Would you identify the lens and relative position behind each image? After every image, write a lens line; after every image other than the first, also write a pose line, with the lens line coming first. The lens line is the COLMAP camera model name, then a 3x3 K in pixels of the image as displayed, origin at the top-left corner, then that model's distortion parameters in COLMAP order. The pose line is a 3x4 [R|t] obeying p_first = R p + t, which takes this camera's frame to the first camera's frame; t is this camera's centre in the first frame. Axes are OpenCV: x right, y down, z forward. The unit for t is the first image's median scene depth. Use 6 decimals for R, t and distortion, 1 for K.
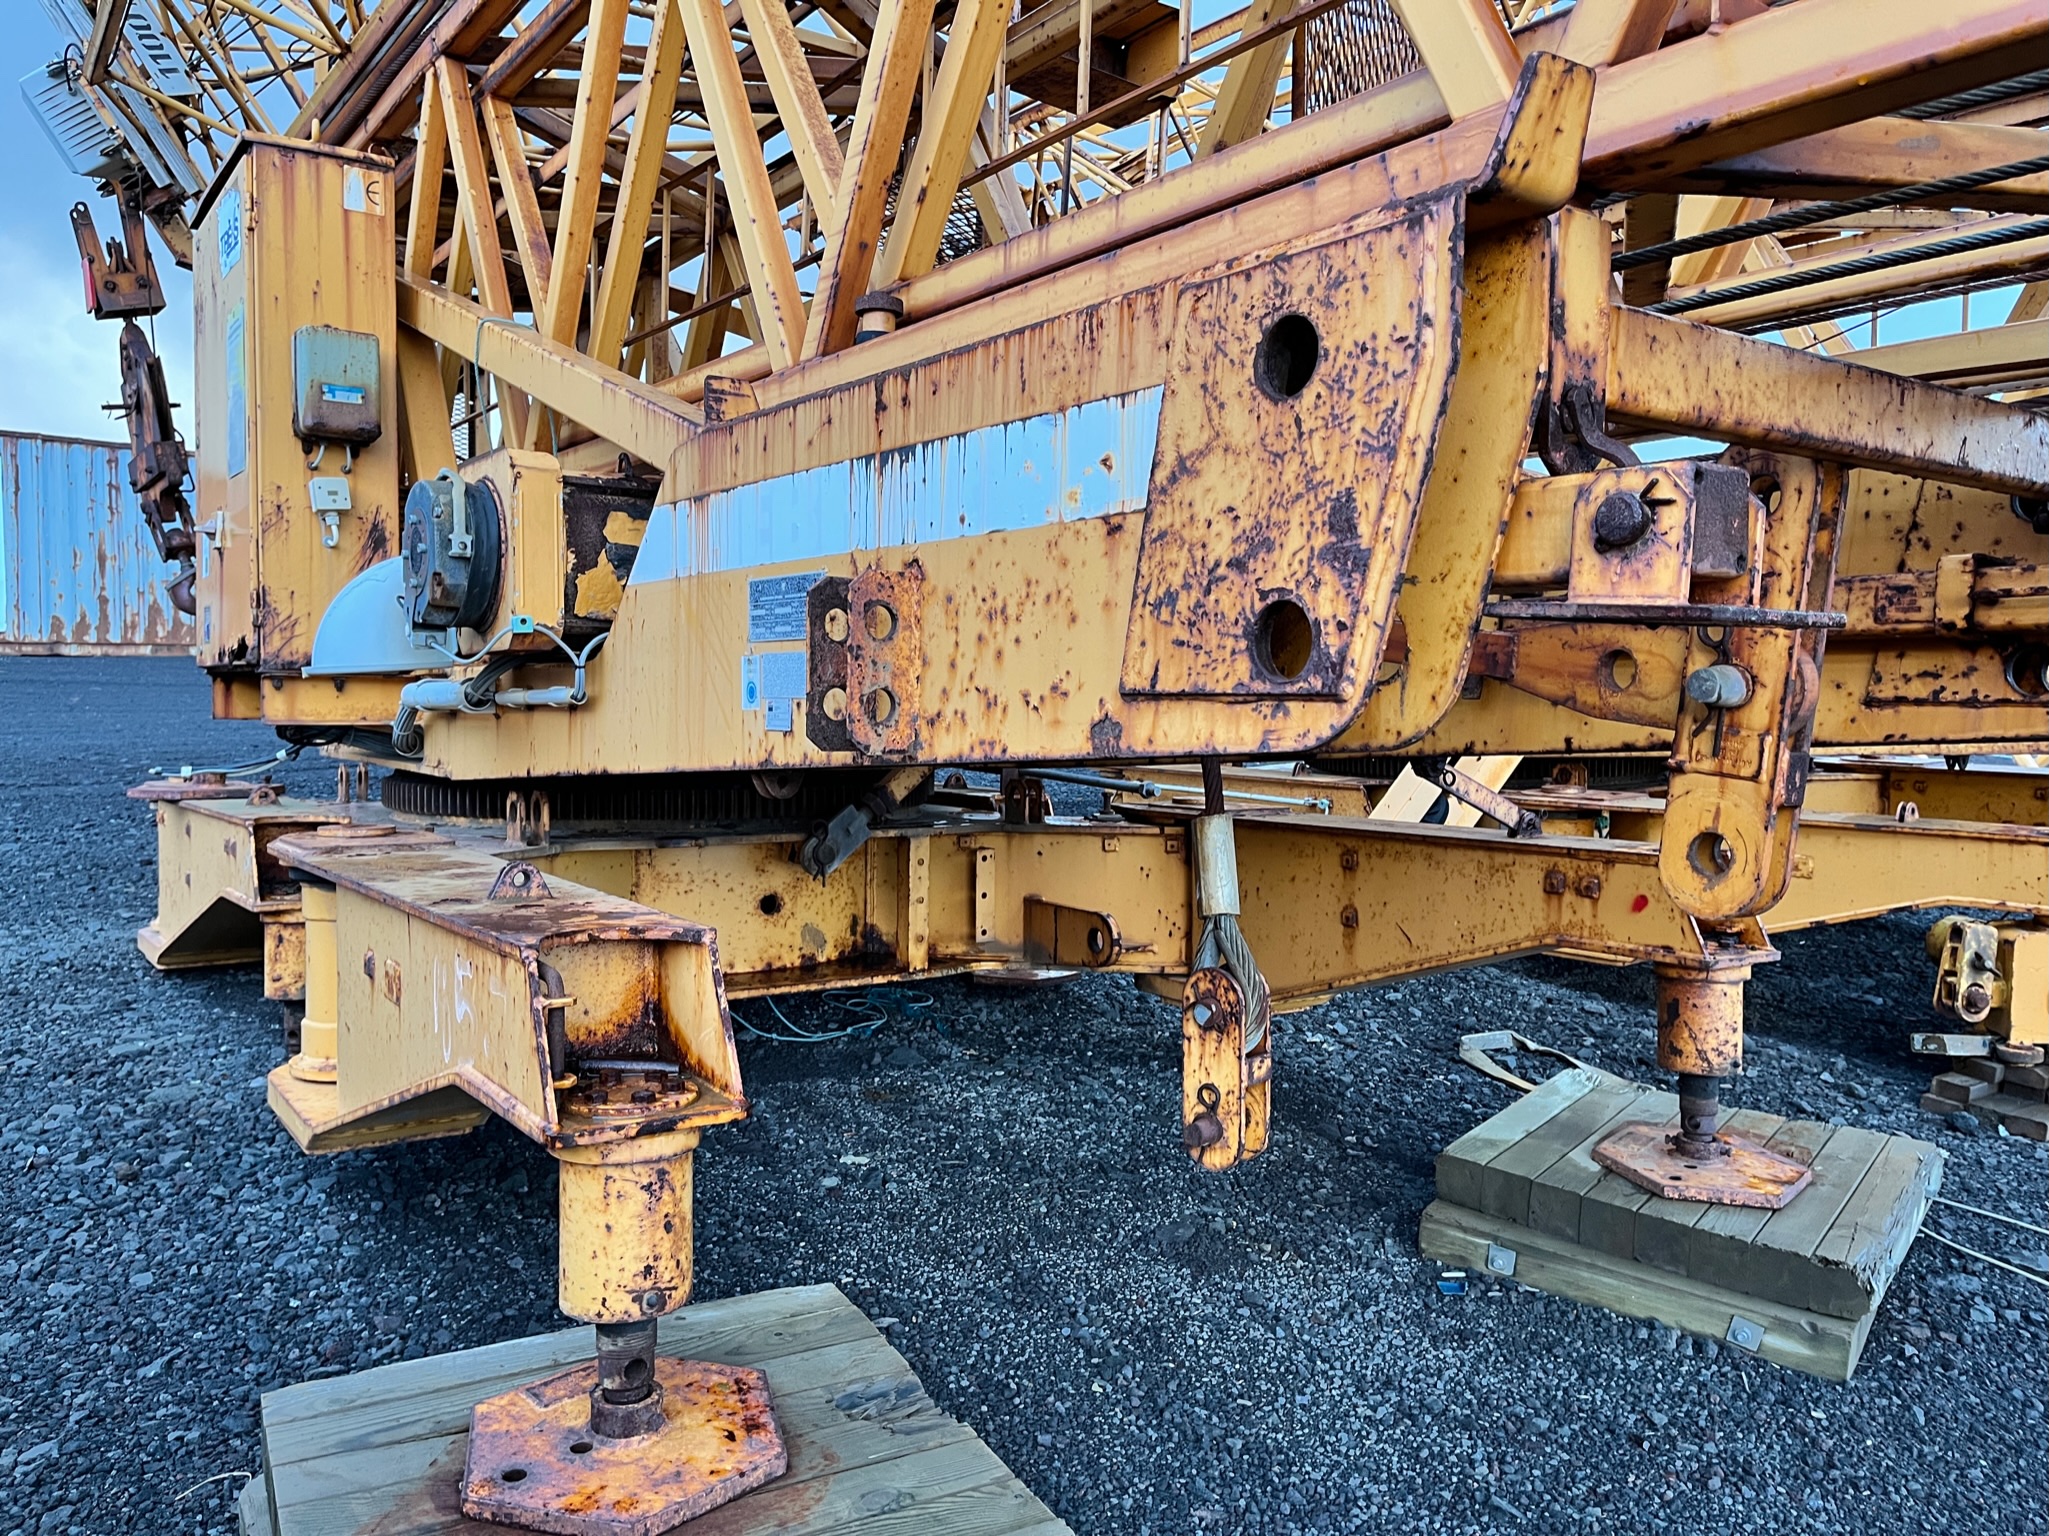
lens RADIAL K [[1540.9, 0, 1024.5], [0, 1540.9, 768.0], [0, 0, 1]] dist [0.069974, -0.079538]
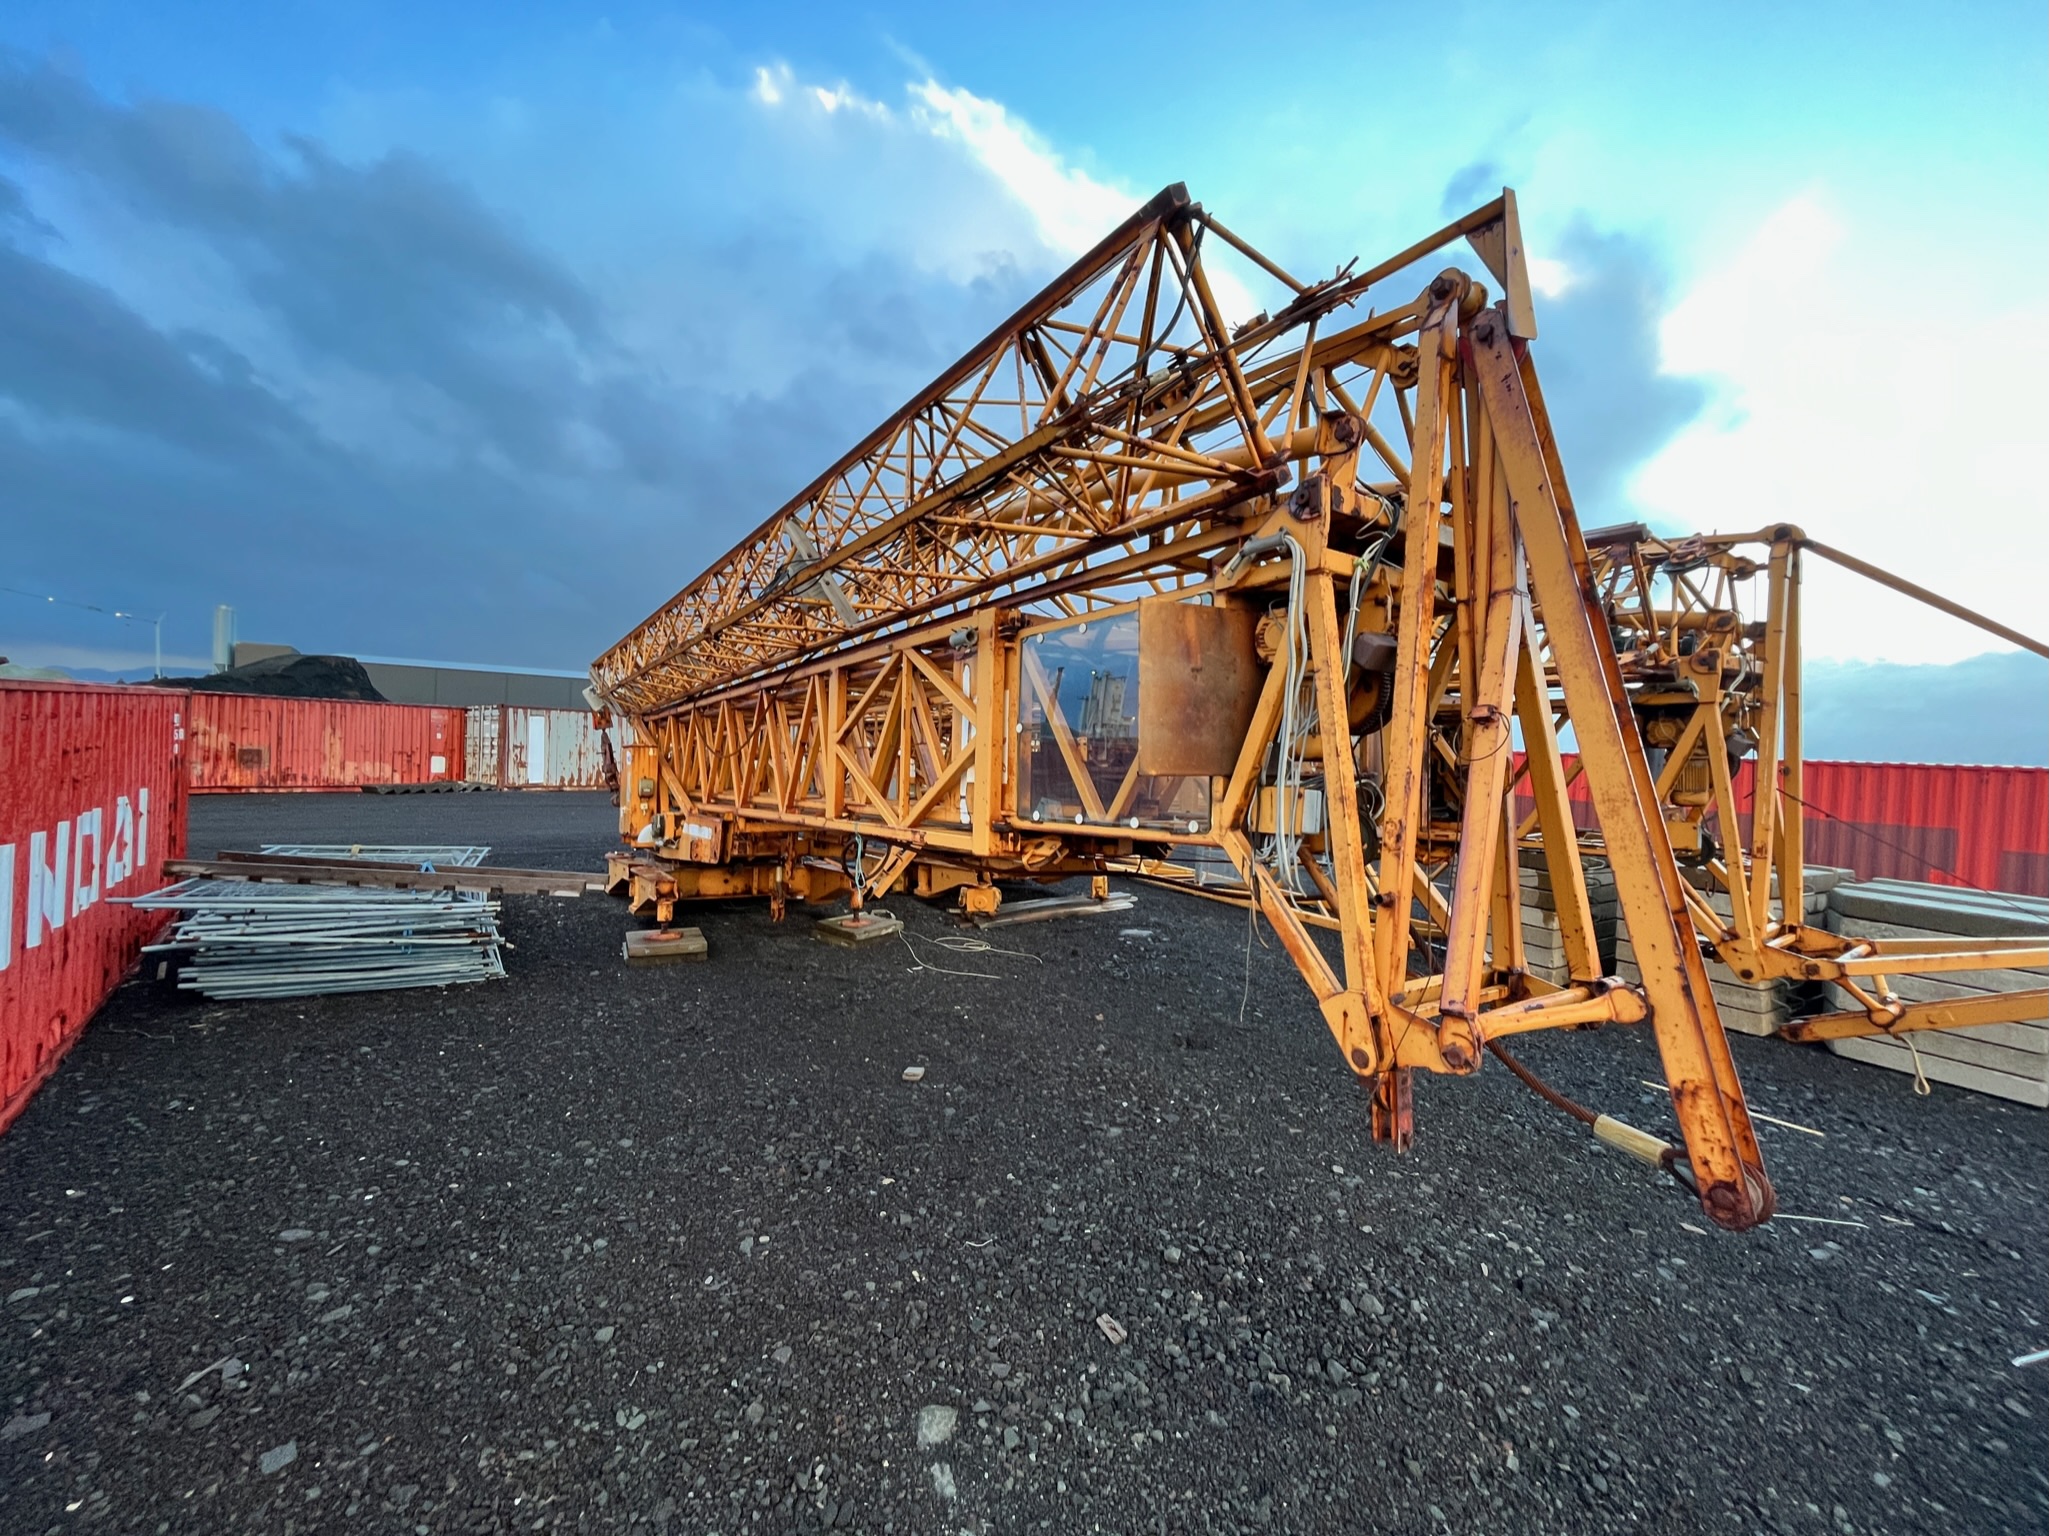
lens RADIAL K [[828.4, 0, 1024.9], [0, 828.4, 763.6], [0, 0, 1]] dist [-0.000824, -0.000391]
pose [[0.999760, 0.005110, -0.021286, 0.841158], [-0.006579, 0.997559, -0.069521, -0.110139], [0.020879, 0.069644, 0.997353, -1.664669]]
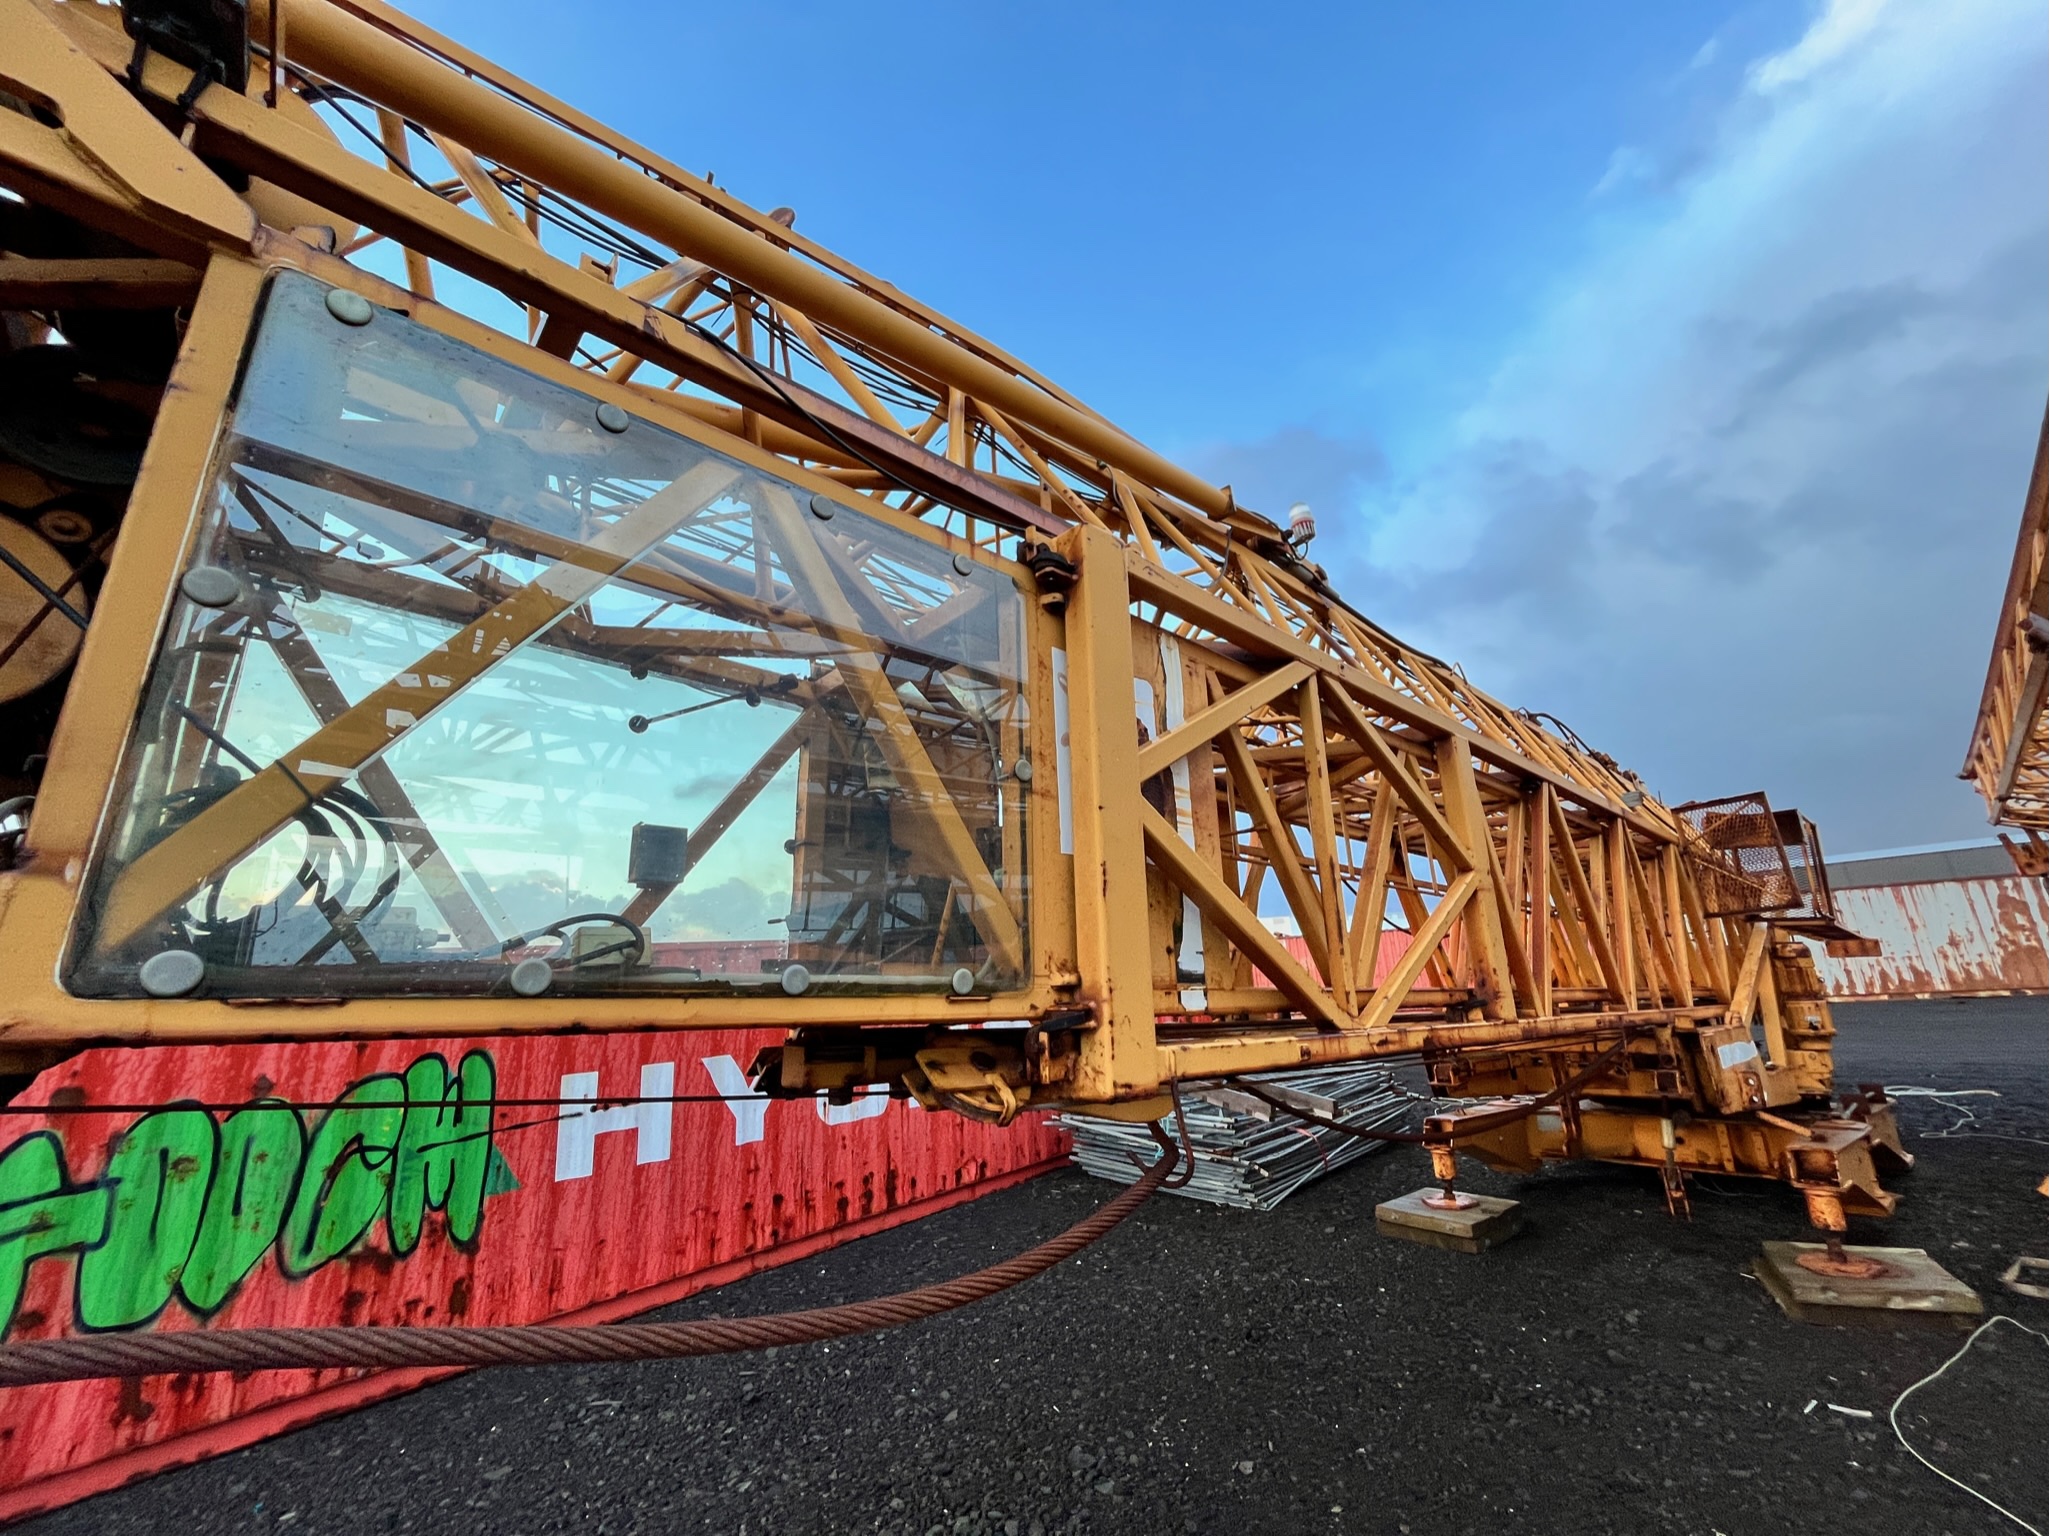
lens RADIAL K [[828.4, 0, 1024.9], [0, 828.4, 763.6], [0, 0, 1]] dist [-0.000824, -0.000391]
pose [[0.118073, -0.295781, -0.947930, 1.441693], [-0.021831, 0.953604, -0.300271, -0.104861], [0.992765, 0.056148, 0.106138, -0.537387]]
